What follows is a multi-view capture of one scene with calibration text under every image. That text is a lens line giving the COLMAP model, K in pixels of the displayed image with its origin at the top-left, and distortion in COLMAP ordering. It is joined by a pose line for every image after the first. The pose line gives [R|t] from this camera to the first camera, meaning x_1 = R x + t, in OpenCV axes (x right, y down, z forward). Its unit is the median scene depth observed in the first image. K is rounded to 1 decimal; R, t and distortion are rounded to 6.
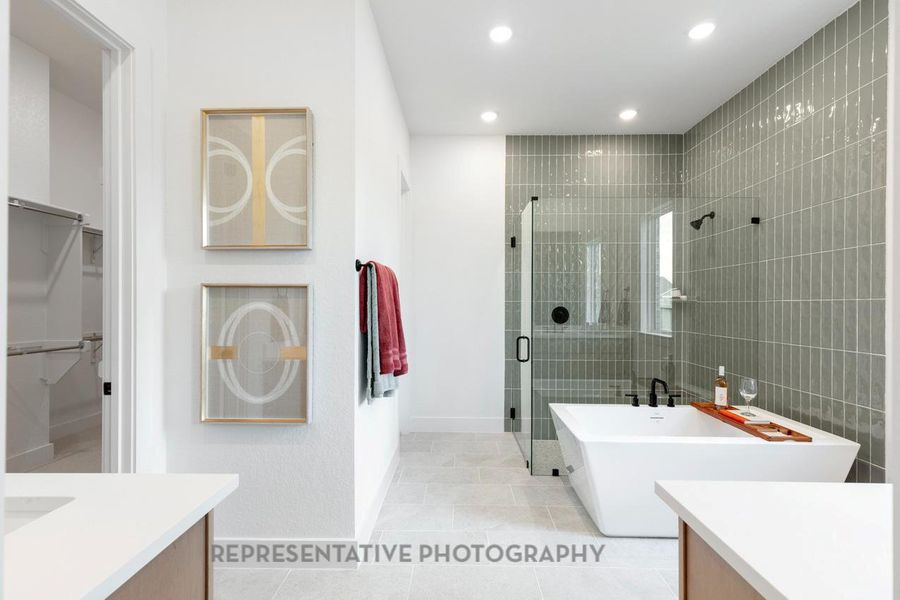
lens RADIAL K [[410.4, 0, 452.9], [0, 410.4, 303.1], [0, 0, 1]] dist [-0.000667, -0.000130]
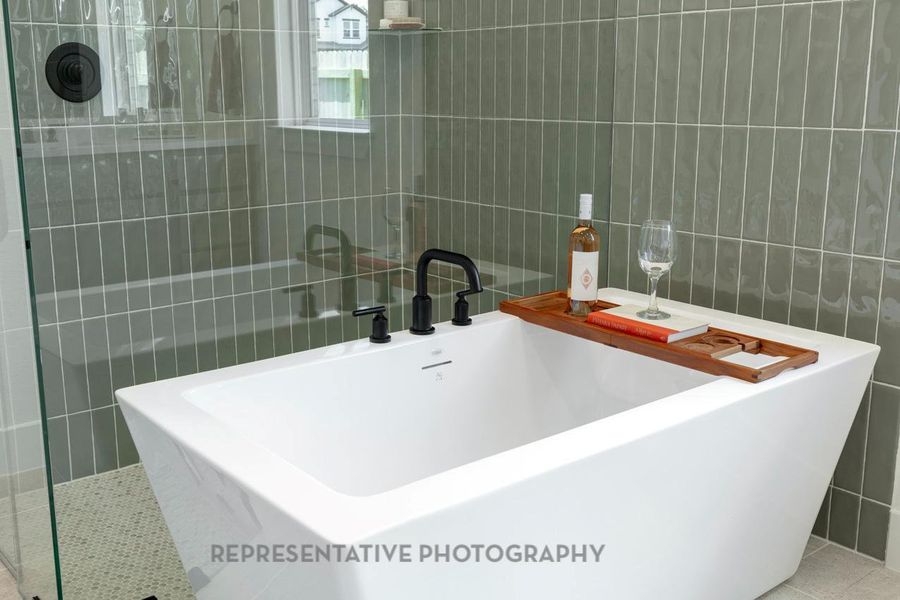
lens RADIAL K [[968.4, 0, 450.0], [0, 968.4, 300.0], [0, 0, 1]] dist [-0.005082, 0.001128]
pose [[0.764293, -0.151596, 0.626797, 0.018232], [0.005045, 0.973352, 0.229261, 0.049364], [-0.644849, -0.172061, 0.744691, 0.429933]]
